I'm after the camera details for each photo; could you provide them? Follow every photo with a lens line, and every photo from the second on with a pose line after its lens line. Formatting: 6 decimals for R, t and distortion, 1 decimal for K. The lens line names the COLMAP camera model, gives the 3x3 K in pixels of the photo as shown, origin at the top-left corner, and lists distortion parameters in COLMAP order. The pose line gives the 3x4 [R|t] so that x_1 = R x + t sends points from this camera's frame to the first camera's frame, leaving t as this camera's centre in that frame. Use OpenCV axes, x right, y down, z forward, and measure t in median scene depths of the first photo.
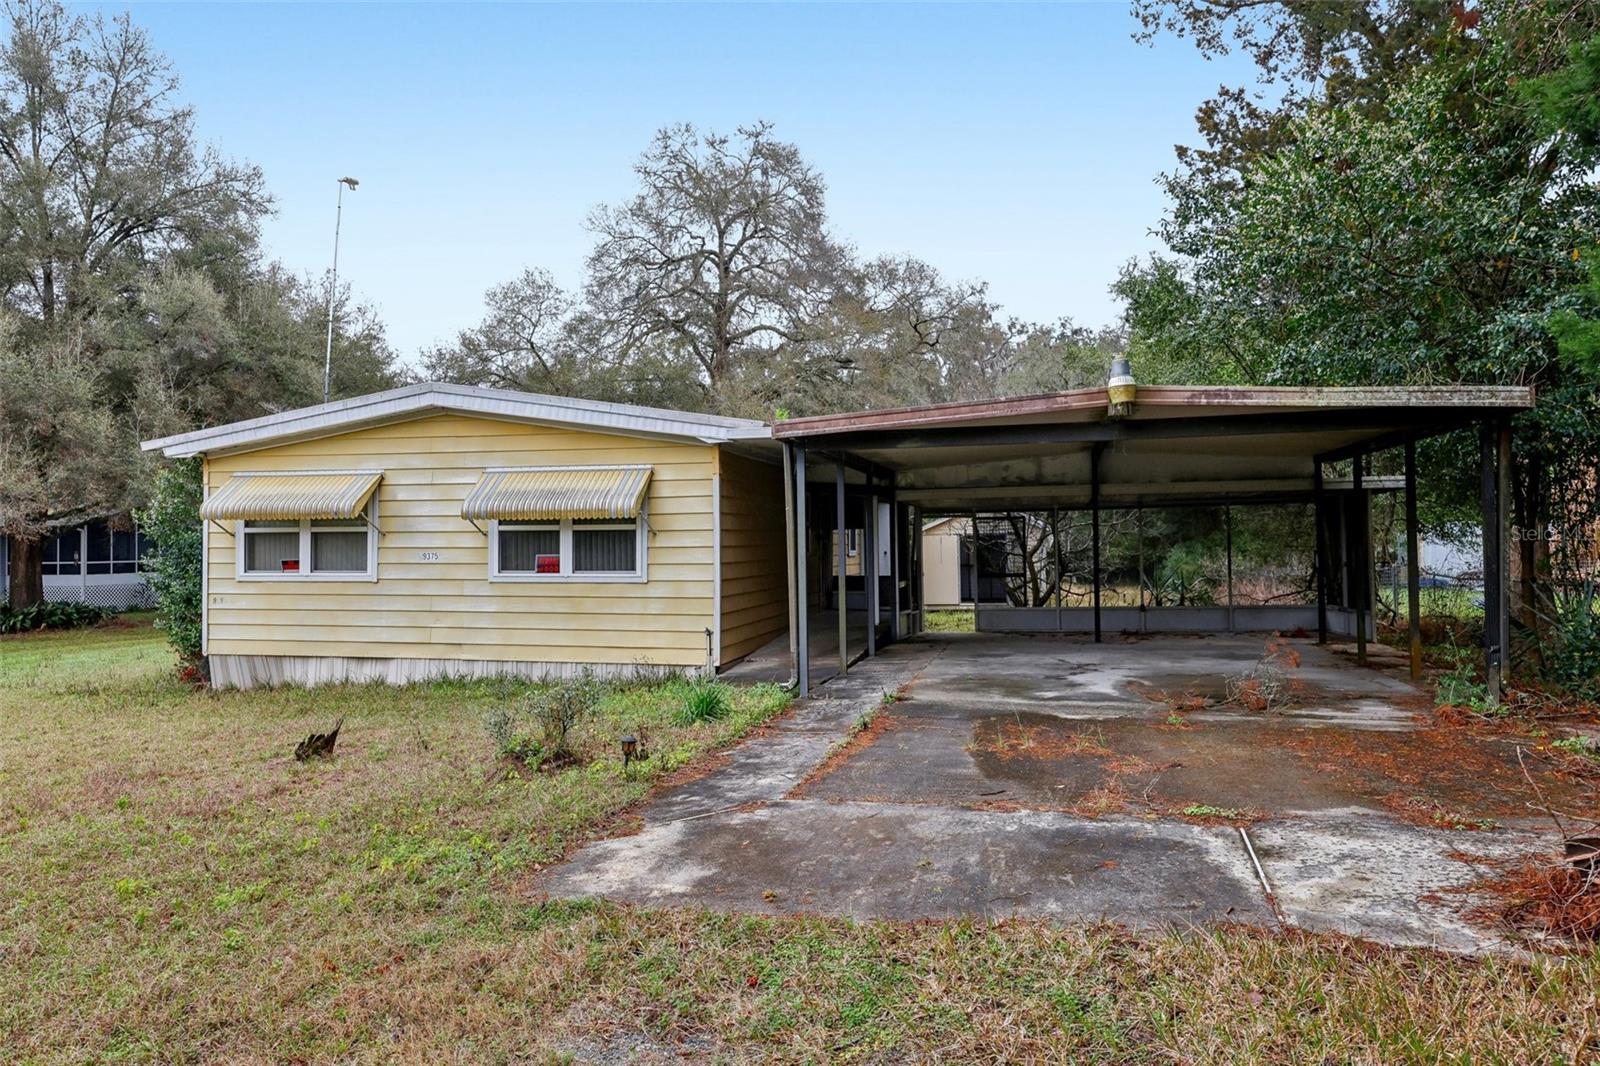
lens RADIAL K [[1069.8, 0, 800.0], [0, 1069.8, 533.0], [0, 0, 1]] dist [0.019733, 0.001932]
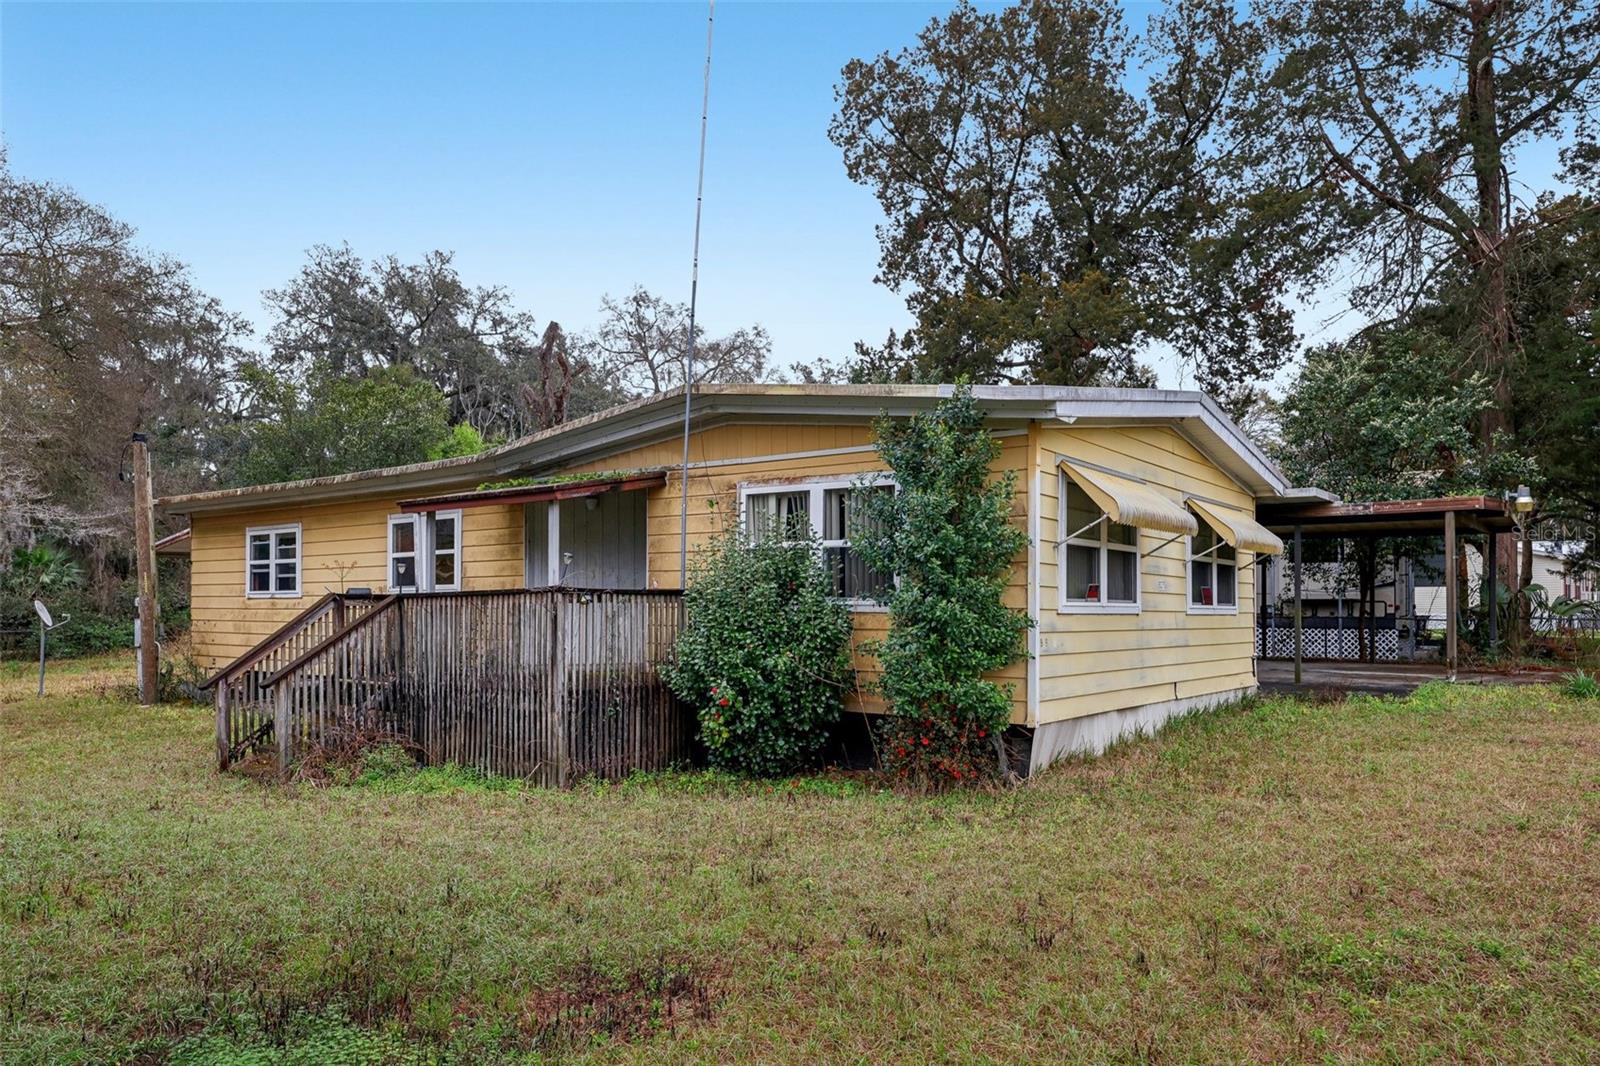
lens RADIAL K [[1090.5, 0, 799.4], [0, 1090.5, 596.1], [0, 0, 1]] dist [0.009099, 0.002671]
pose [[0.401828, 0.021183, 0.915470, -1.223807], [-0.015347, 0.999748, -0.016397, 0.047820], [-0.915586, -0.007461, 0.402052, 0.871947]]
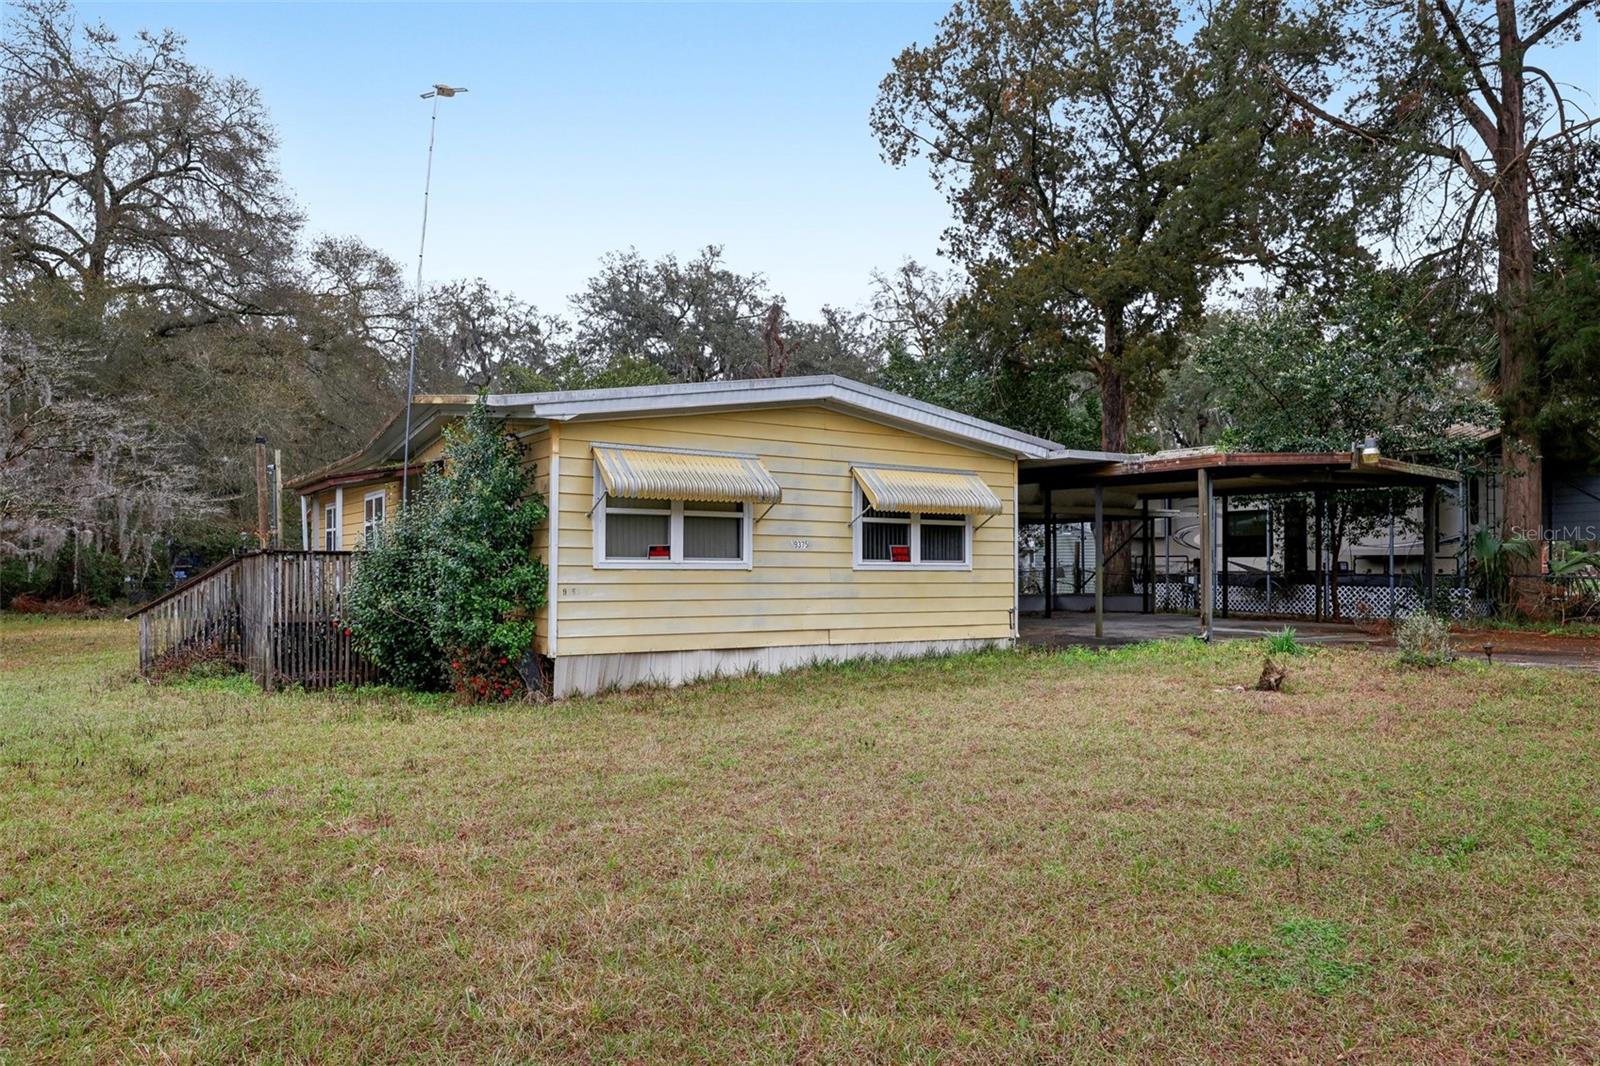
lens RADIAL K [[1070.9, 0, 805.3], [0, 1070.9, 562.2], [0, 0, 1]] dist [0.007338, 0.001899]
pose [[0.684902, 0.011439, 0.728546, -1.031525], [-0.016366, 0.999866, -0.000314, 0.036931], [-0.728452, -0.011709, 0.684997, 0.290527]]
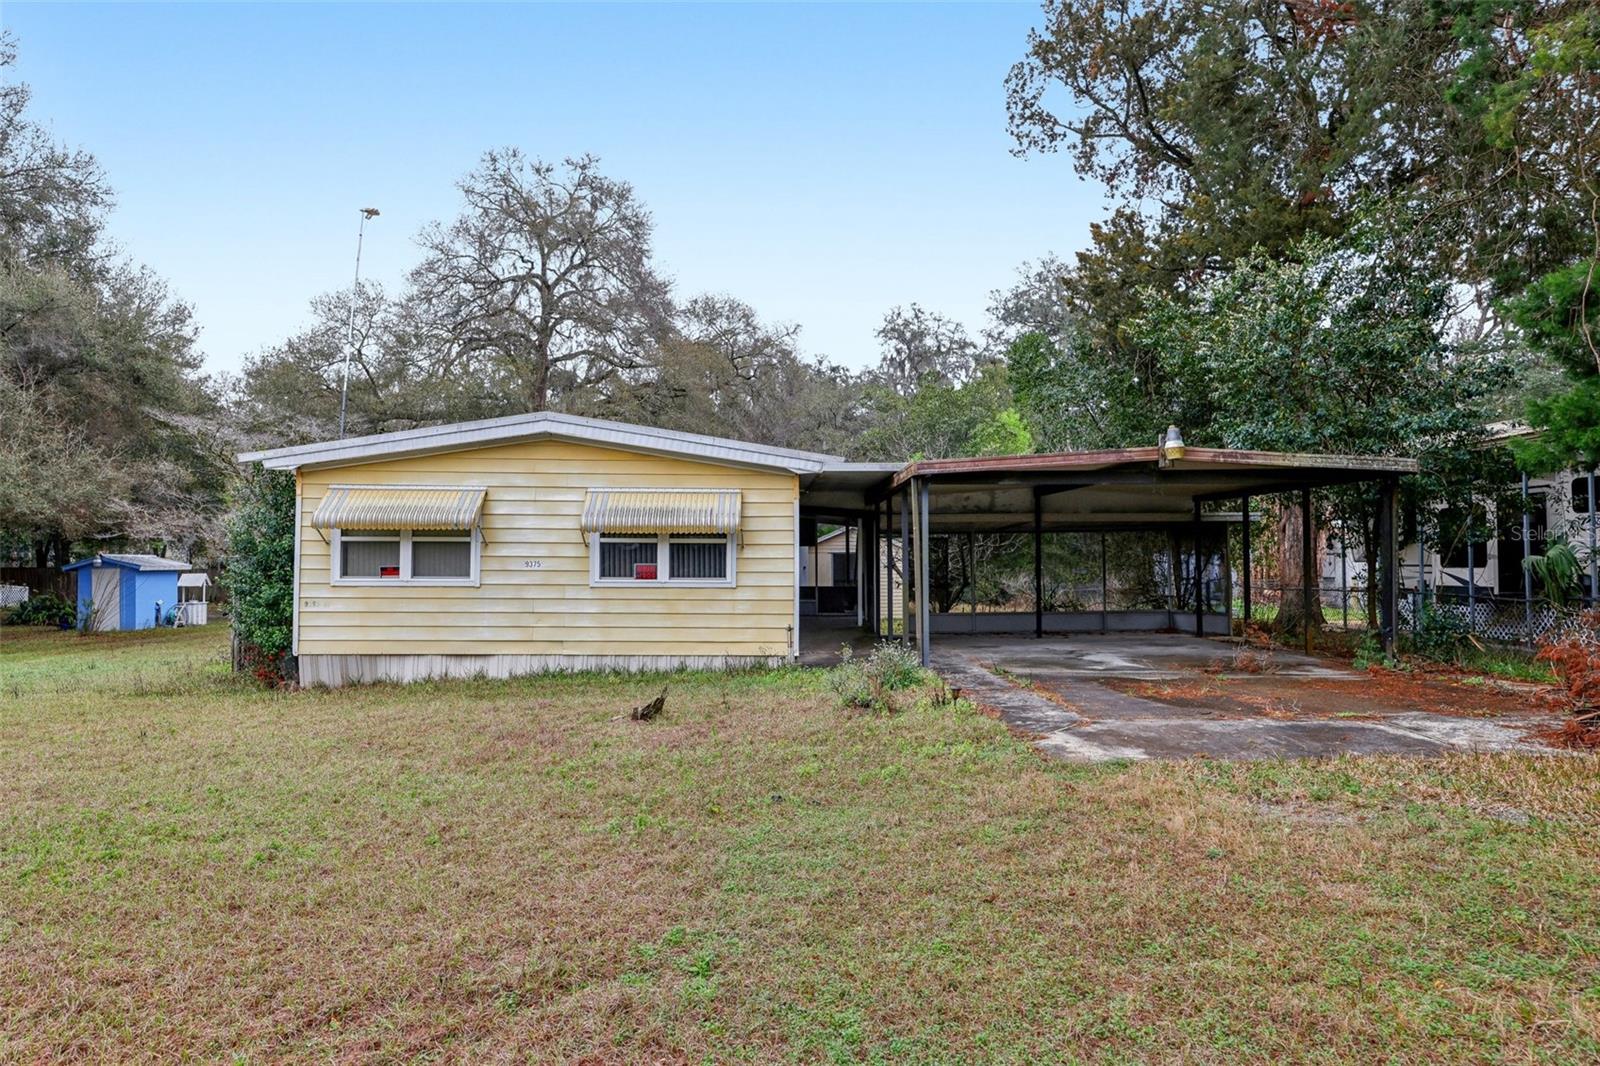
lens RADIAL K [[1069.8, 0, 800.0], [0, 1069.8, 533.0], [0, 0, 1]] dist [0.019733, 0.001932]
pose [[0.965028, 0.017725, 0.261547, -0.352877], [-0.012115, 0.999661, -0.023046, 0.010953], [-0.261867, 0.019072, 0.964916, -0.161229]]
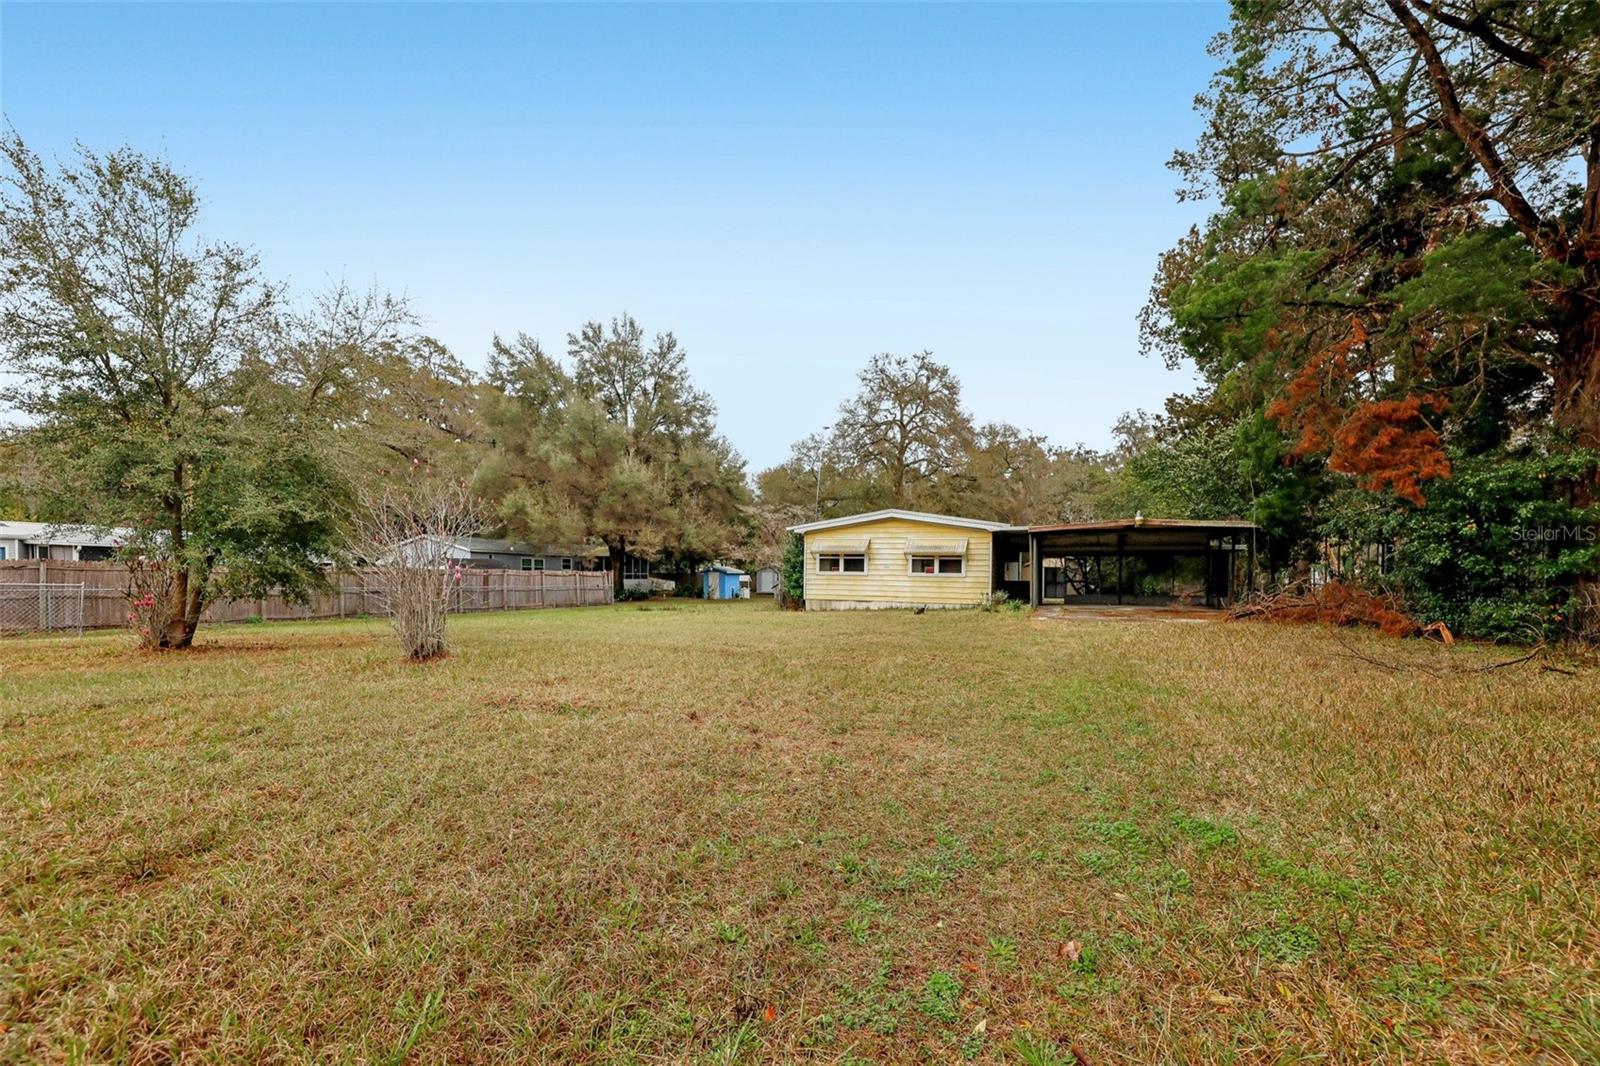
lens RADIAL K [[693.9, 0, 796.2], [0, 693.9, 596.1], [0, 0, 1]] dist [0.000873, 0.000030]
pose [[0.991603, 0.024528, -0.126975, -0.332973], [-0.019954, 0.999110, 0.037171, 0.034111], [0.127773, -0.034325, 0.991209, -0.914557]]
